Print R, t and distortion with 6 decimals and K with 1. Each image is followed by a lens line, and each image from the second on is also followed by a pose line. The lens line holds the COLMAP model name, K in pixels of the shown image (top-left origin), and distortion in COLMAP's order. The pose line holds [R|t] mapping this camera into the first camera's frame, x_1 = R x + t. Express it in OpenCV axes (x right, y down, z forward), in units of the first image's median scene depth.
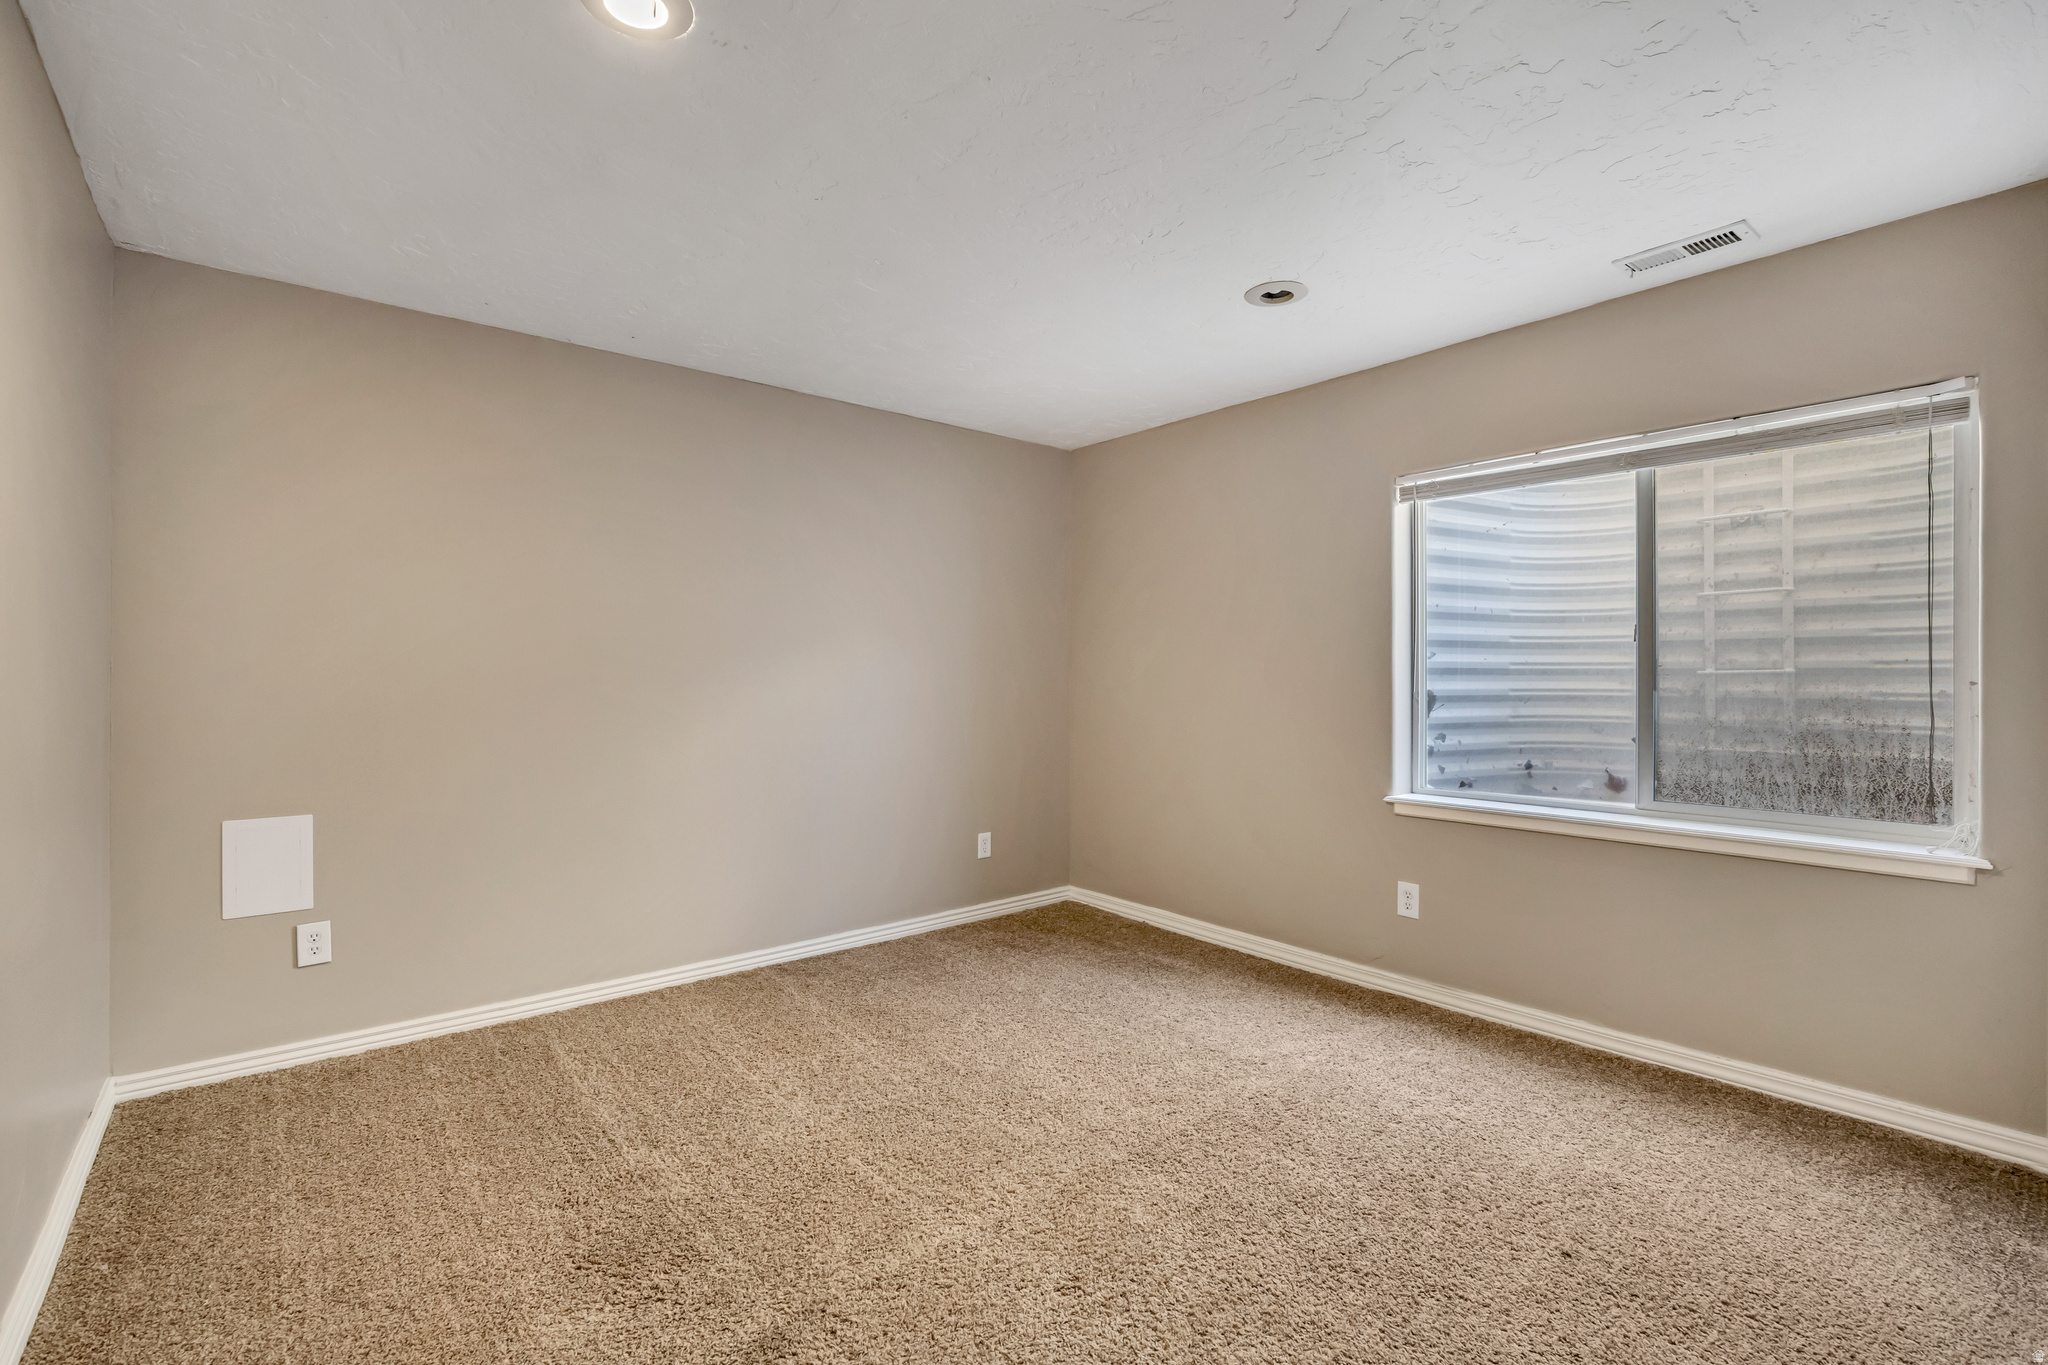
lens RADIAL K [[916.4, 0, 1015.2], [0, 916.4, 666.8], [0, 0, 1]] dist [-0.003075, 0.001791]
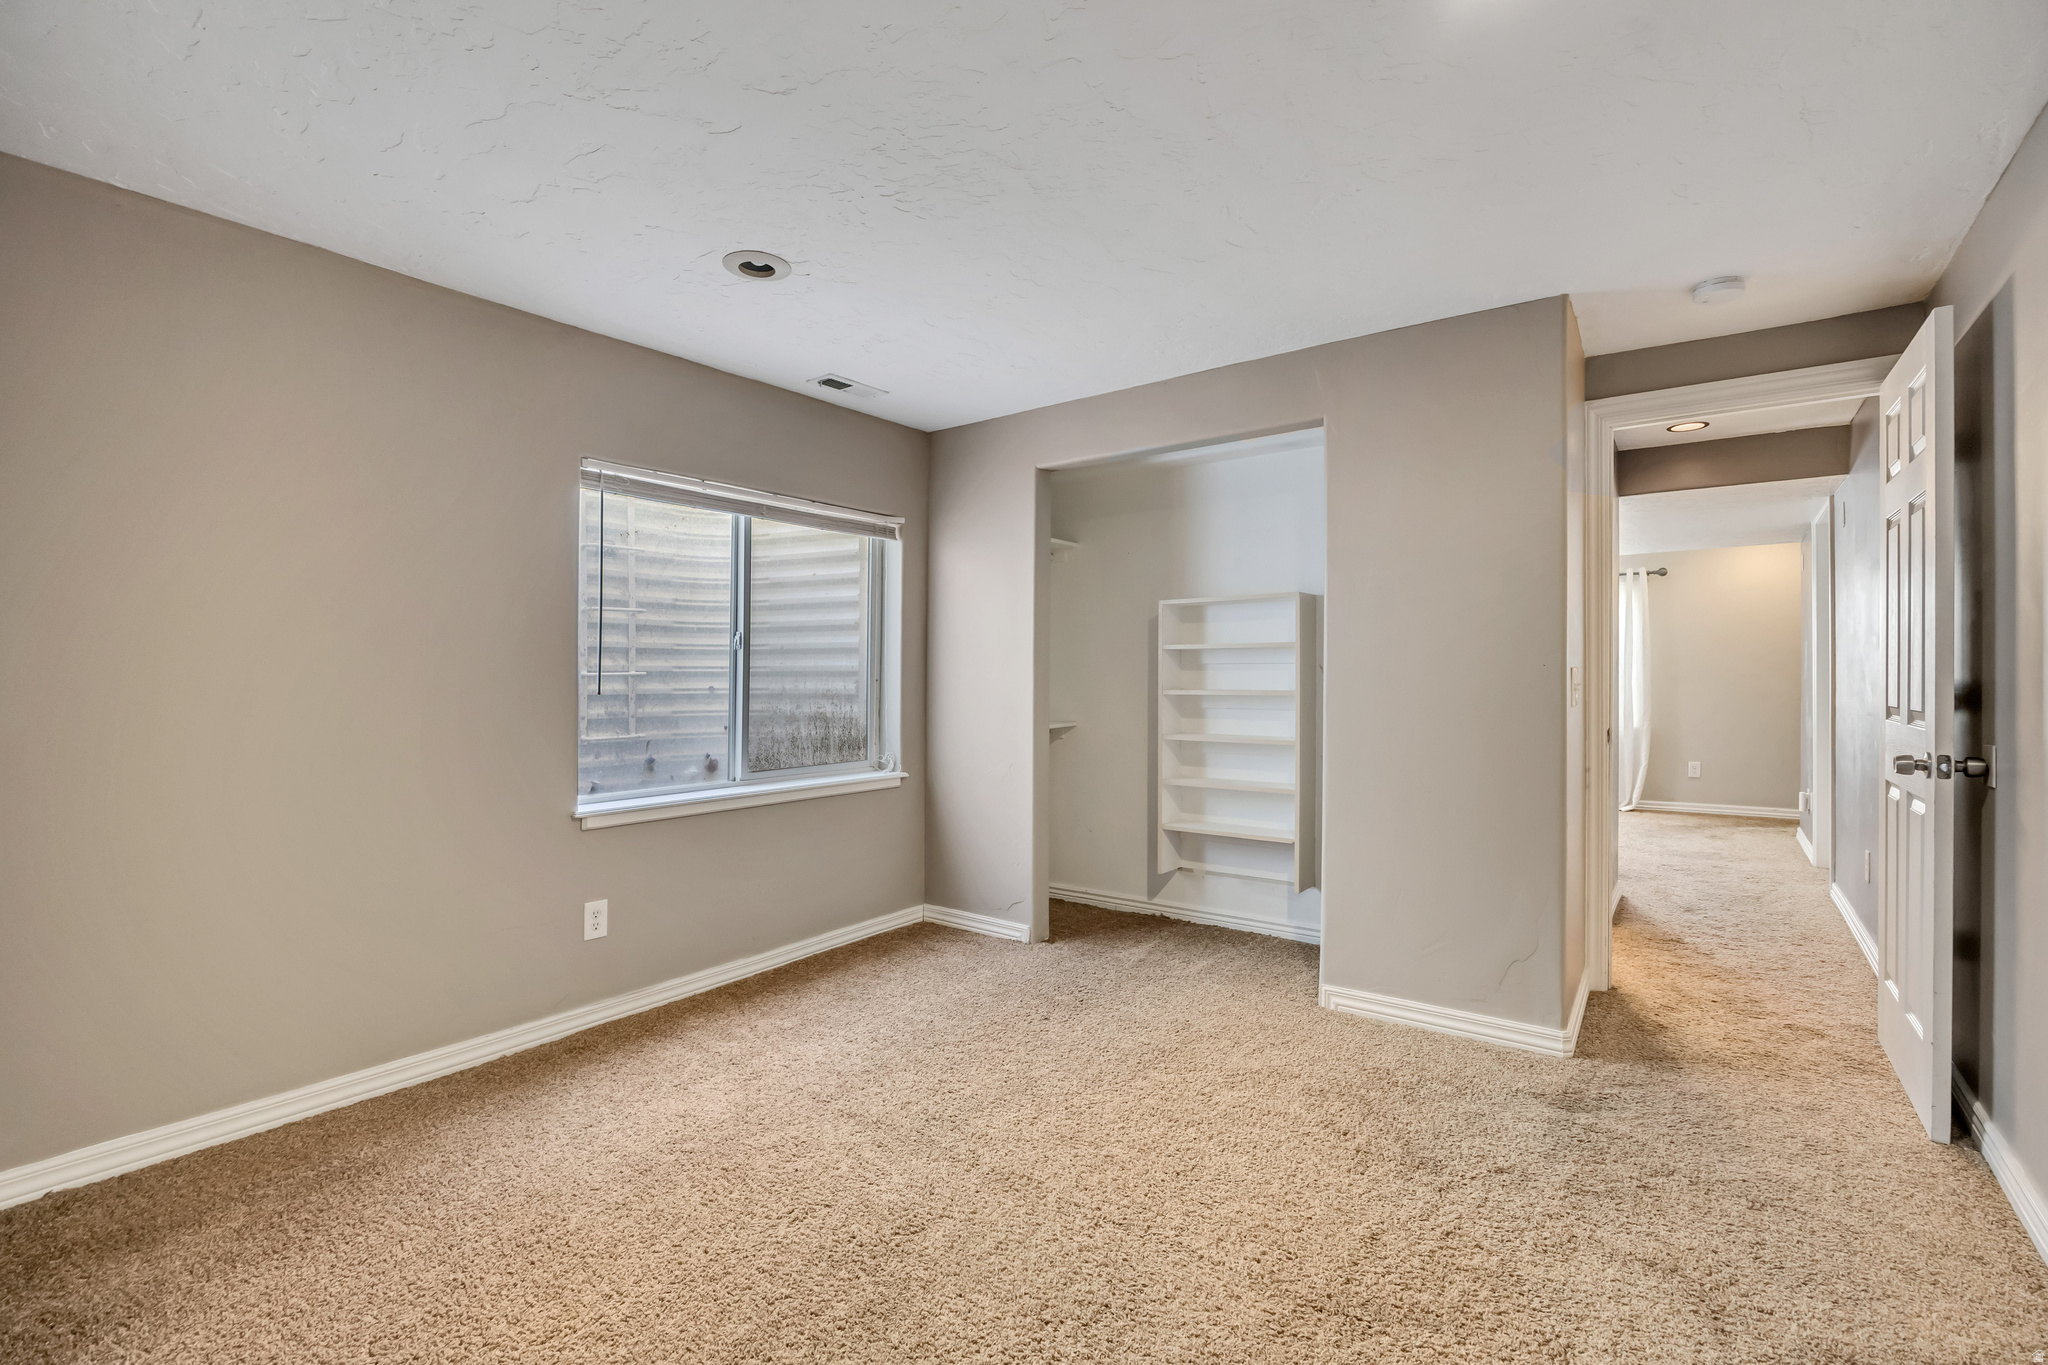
lens RADIAL K [[916.4, 0, 1027.8], [0, 916.4, 675.1], [0, 0, 1]] dist [-0.003075, 0.001791]
pose [[-0.232965, 0.000995, 0.972485, -0.617324], [-0.005552, 0.999982, -0.002353, 0.007716], [-0.972469, -0.005947, -0.232955, 0.854835]]
